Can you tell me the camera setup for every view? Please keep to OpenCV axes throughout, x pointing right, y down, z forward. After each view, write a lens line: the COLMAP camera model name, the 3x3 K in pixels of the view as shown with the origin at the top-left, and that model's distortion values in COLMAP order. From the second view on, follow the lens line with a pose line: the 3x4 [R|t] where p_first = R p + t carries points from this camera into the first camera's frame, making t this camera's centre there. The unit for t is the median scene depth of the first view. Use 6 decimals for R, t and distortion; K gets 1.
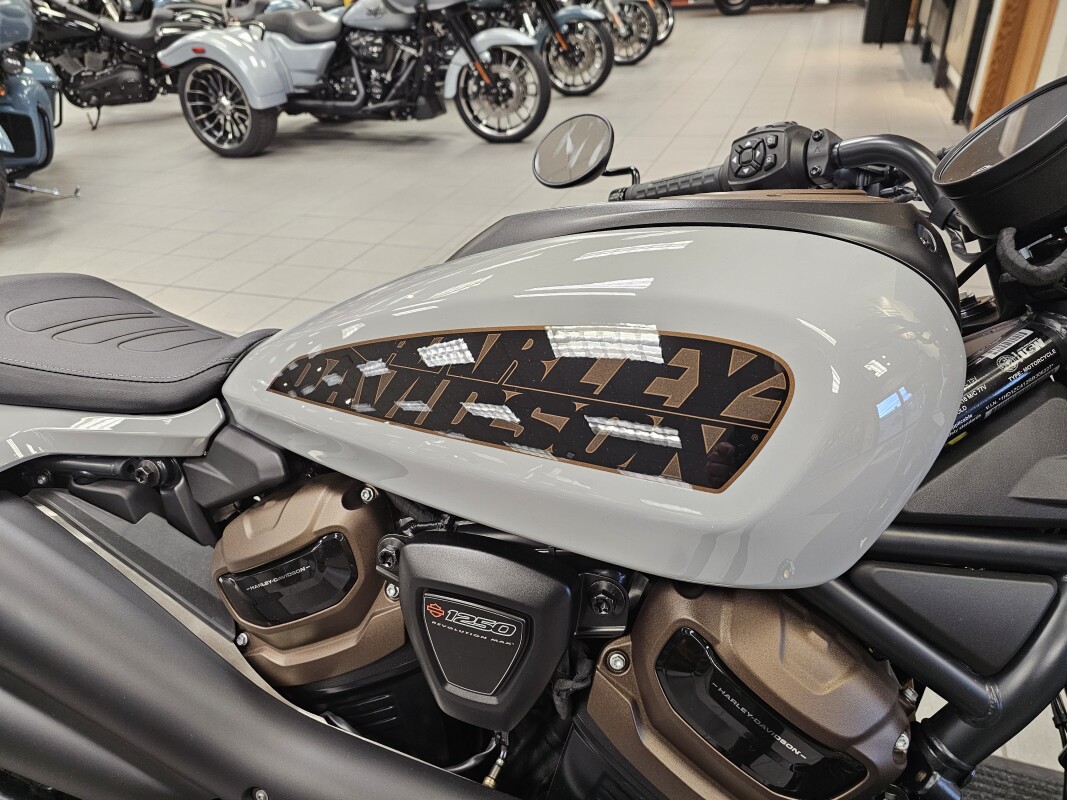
lens RADIAL K [[710.7, 0, 530.9], [0, 710.7, 428.8], [0, 0, 1]] dist [0.002321, 0.002461]
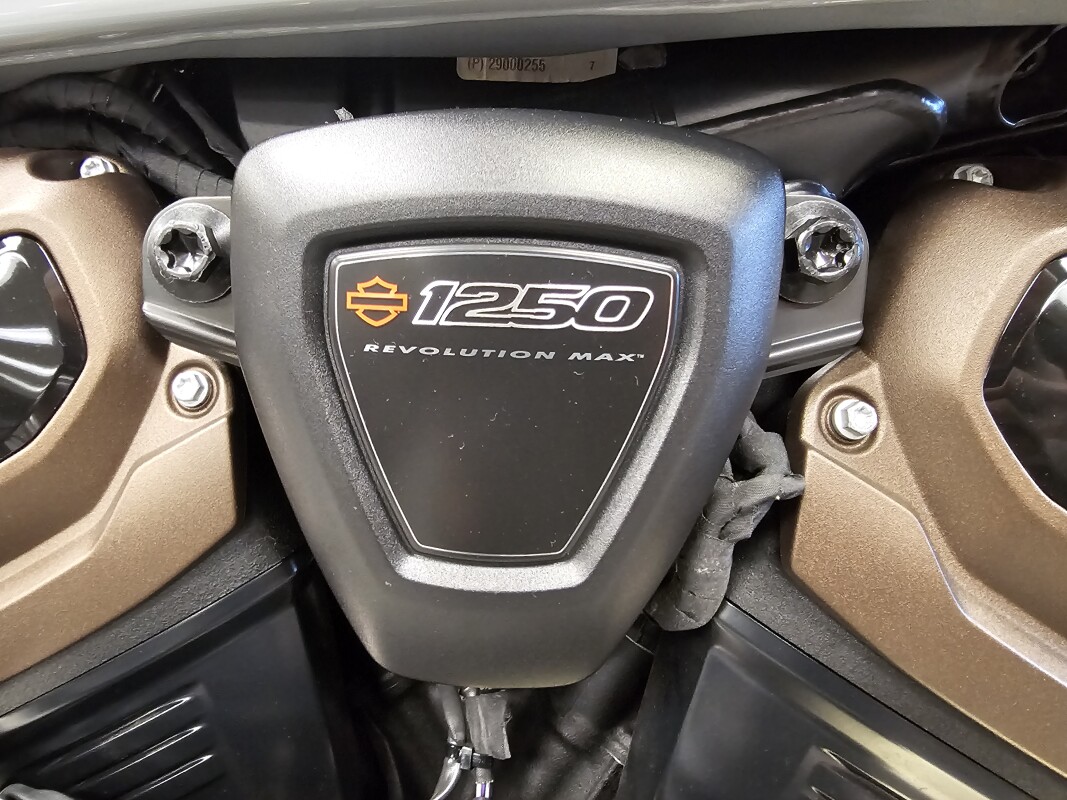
lens RADIAL K [[715.5, 0, 427.8], [0, 715.5, 396.4], [0, 0, 1]] dist [0.005695, 0.002257]
pose [[0.960224, -0.081782, 0.266987, -0.201210], [0.118424, 0.985172, -0.124143, 0.339924], [-0.252875, 0.150822, 0.955671, 0.696596]]
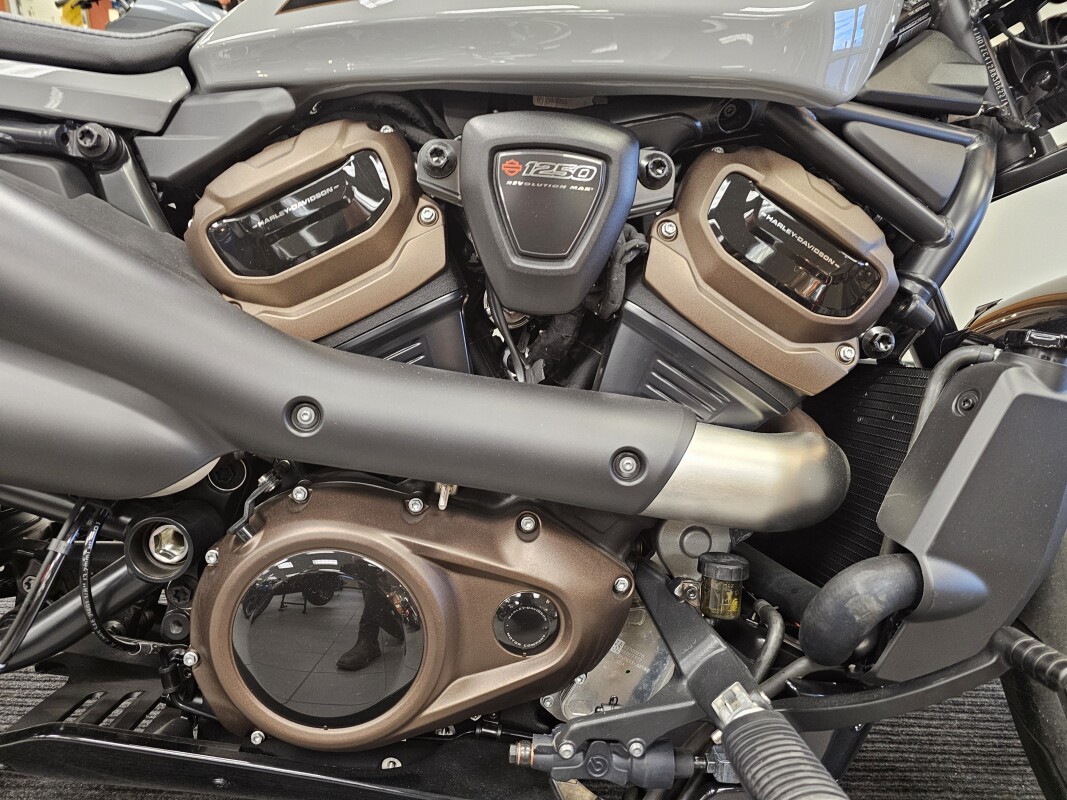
lens RADIAL K [[710.7, 0, 508.7], [0, 710.7, 420.2], [0, 0, 1]] dist [0.027903, -0.026974]
pose [[0.936512, -0.040247, 0.348318, -0.509312], [0.097268, 0.984223, -0.147796, 0.763202], [-0.336874, 0.172293, 0.925652, 0.118217]]
